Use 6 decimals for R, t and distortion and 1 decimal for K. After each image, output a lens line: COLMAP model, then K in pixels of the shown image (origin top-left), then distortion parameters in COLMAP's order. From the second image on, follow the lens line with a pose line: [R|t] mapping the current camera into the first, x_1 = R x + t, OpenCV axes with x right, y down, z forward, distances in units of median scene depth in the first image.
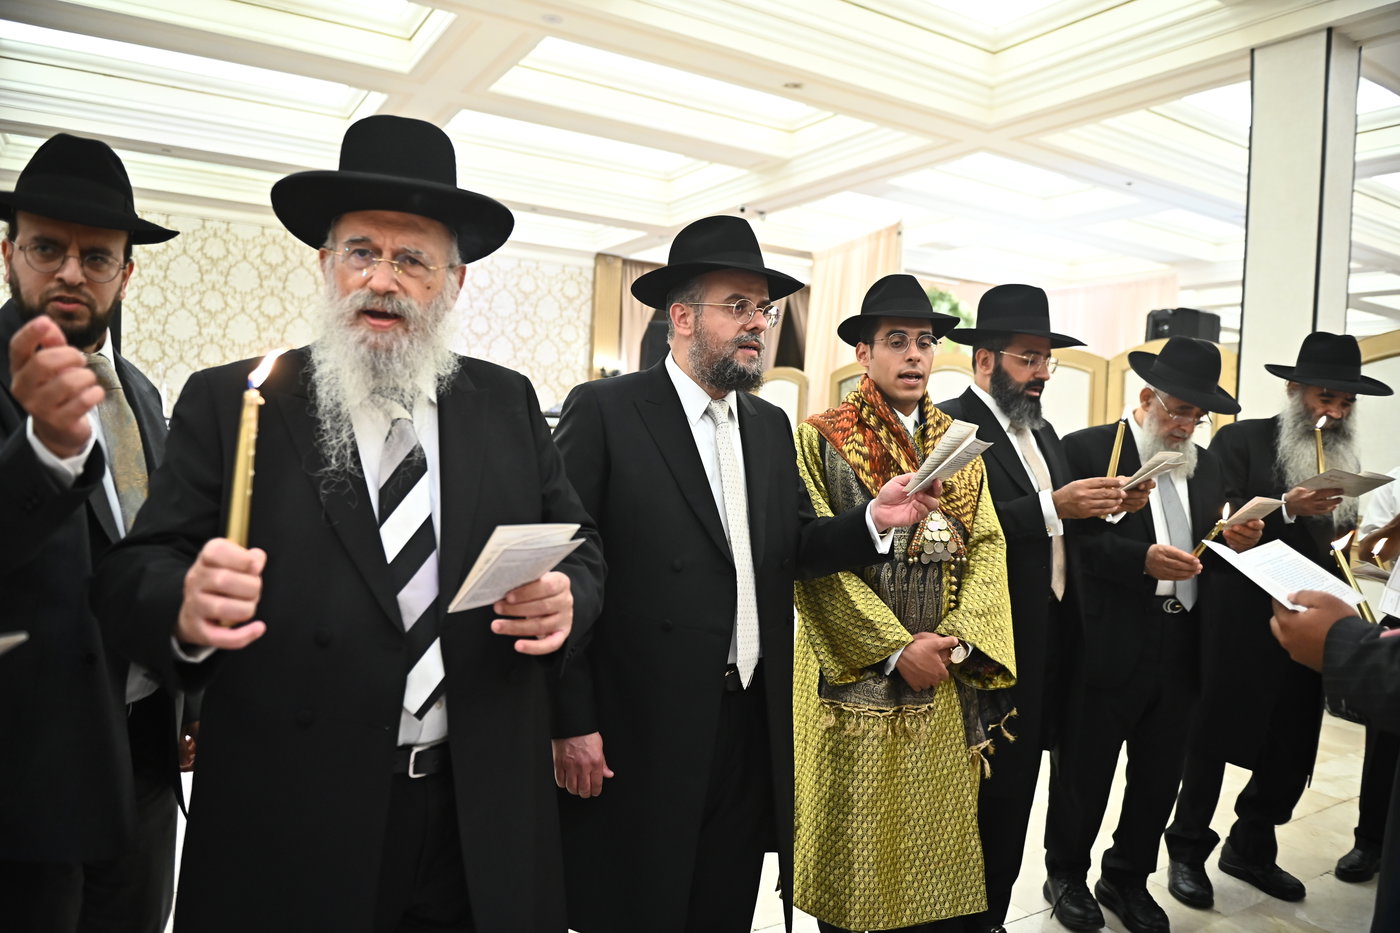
lens RADIAL K [[954.5, 0, 709.7], [0, 954.5, 420.0], [0, 0, 1]] dist [-0.028768, -0.003637]
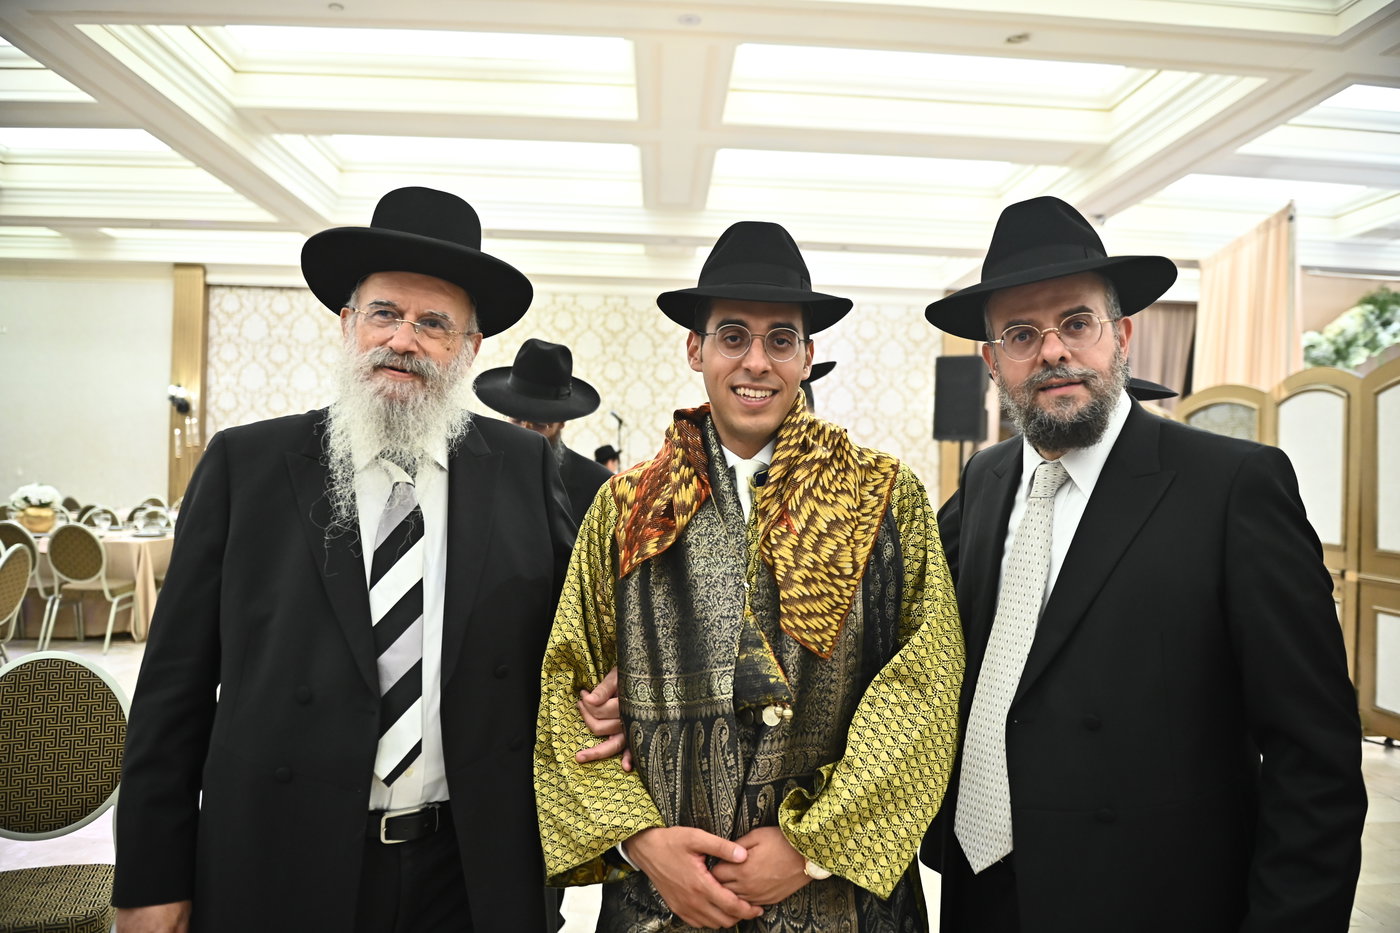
lens RADIAL K [[954.5, 0, 701.5], [0, 954.5, 495.1], [0, 0, 1]] dist [-0.028768, -0.003637]
pose [[0.875863, -0.006281, -0.482519, 0.295004], [0.015638, 0.999760, 0.015372, 0.008082], [0.482306, -0.021009, 0.875751, 0.236323]]
